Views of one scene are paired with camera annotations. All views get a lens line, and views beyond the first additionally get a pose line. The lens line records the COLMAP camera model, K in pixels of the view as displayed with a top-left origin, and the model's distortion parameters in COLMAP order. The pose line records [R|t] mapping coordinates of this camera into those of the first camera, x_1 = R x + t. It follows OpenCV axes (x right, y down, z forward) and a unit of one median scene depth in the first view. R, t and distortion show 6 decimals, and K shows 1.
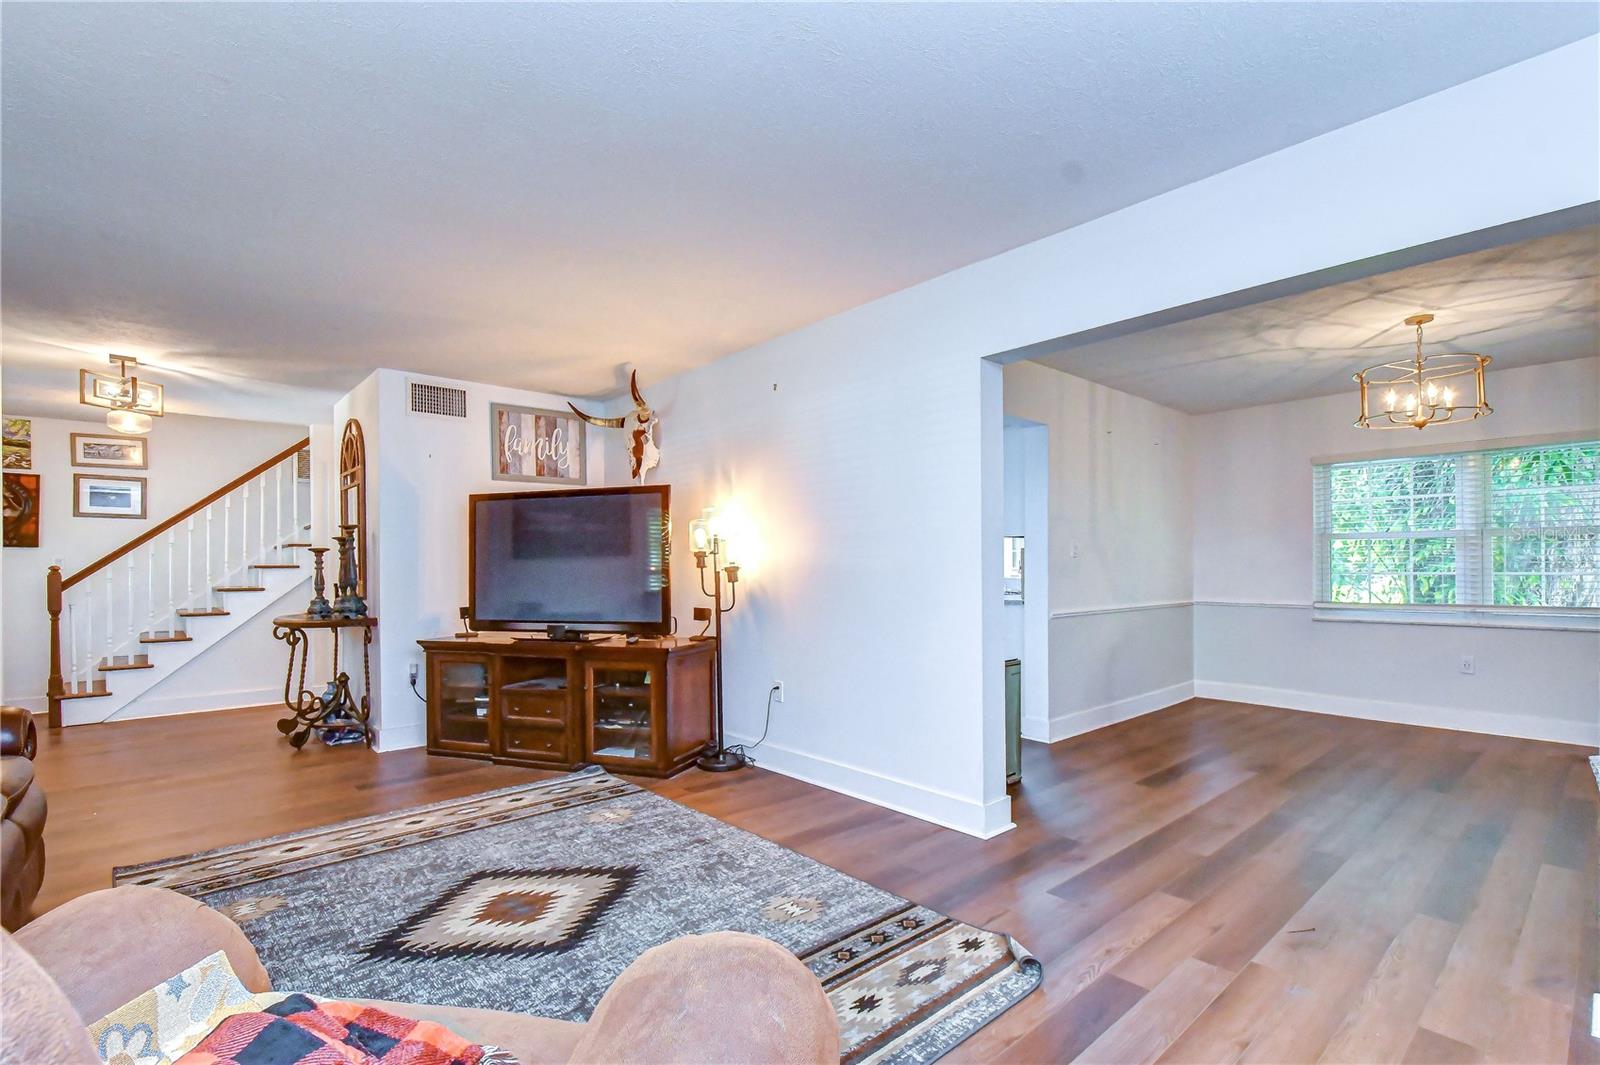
lens RADIAL K [[682.7, 0, 827.7], [0, 682.7, 569.7], [0, 0, 1]] dist [-0.008142, -0.002918]
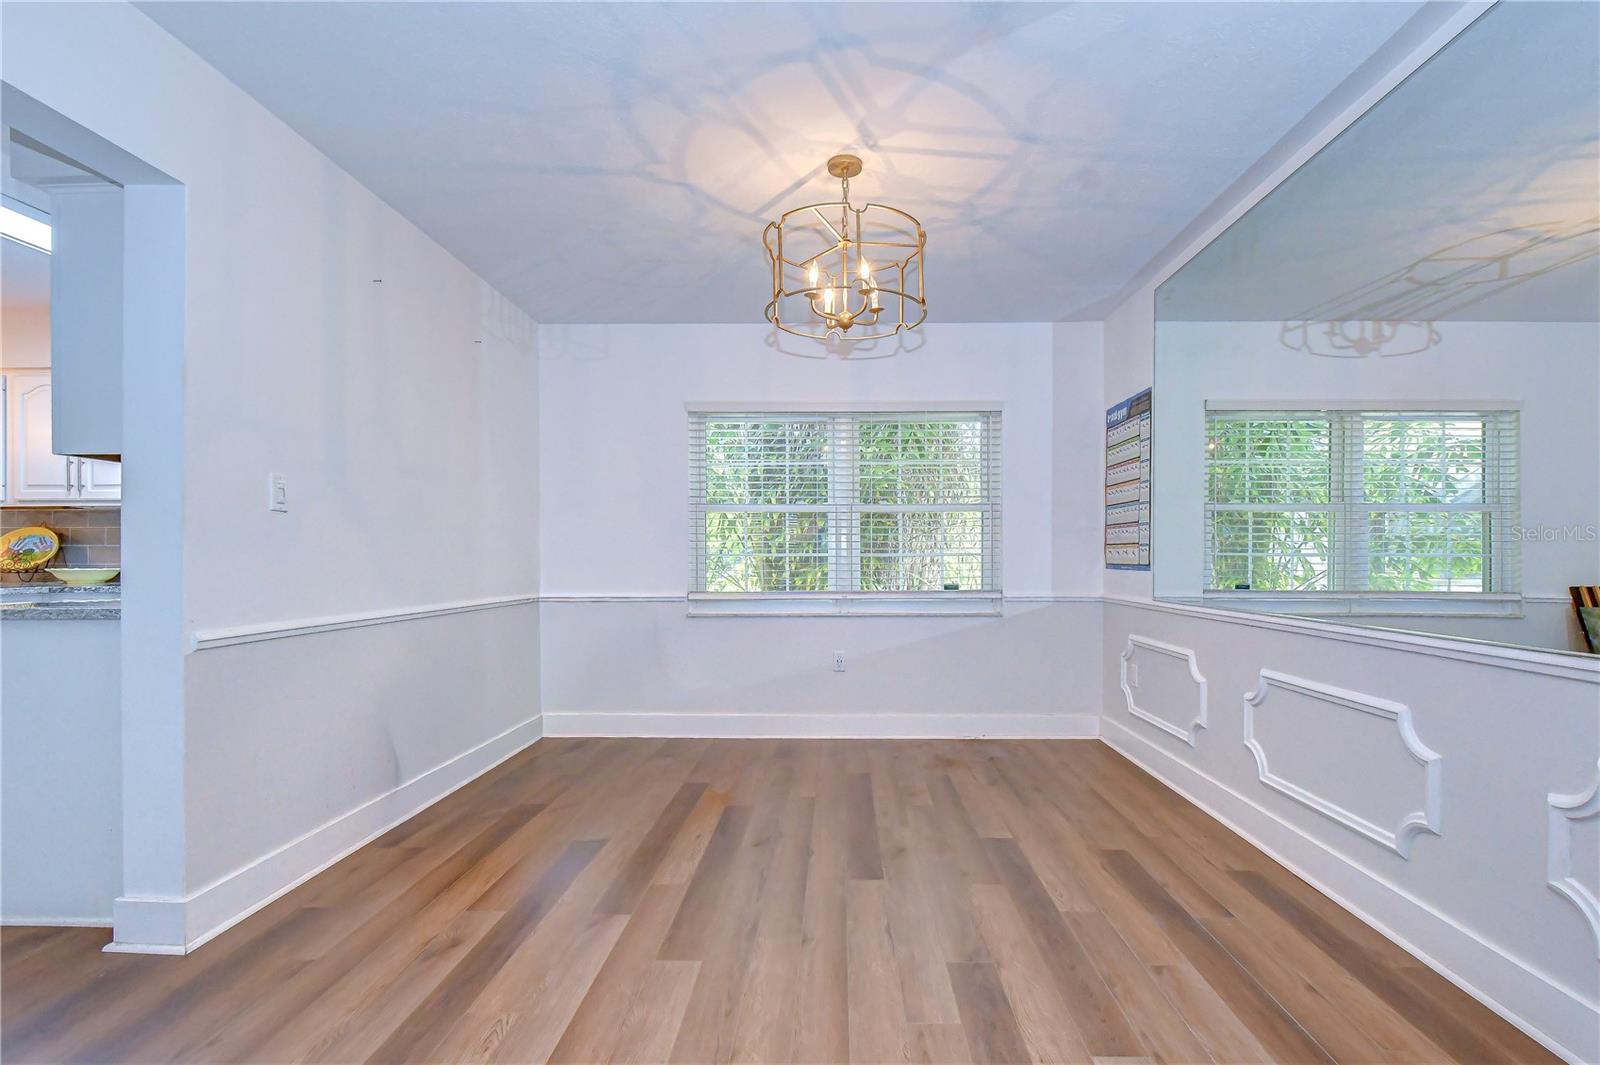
lens RADIAL K [[682.7, 0, 785.4], [0, 682.7, 567.3], [0, 0, 1]] dist [-0.008142, -0.002918]
pose [[0.689109, -0.001277, 0.724656, 0.085214], [-0.000023, 0.999998, 0.001784, 0.006460], [-0.724658, -0.001246, 0.689108, 0.143067]]
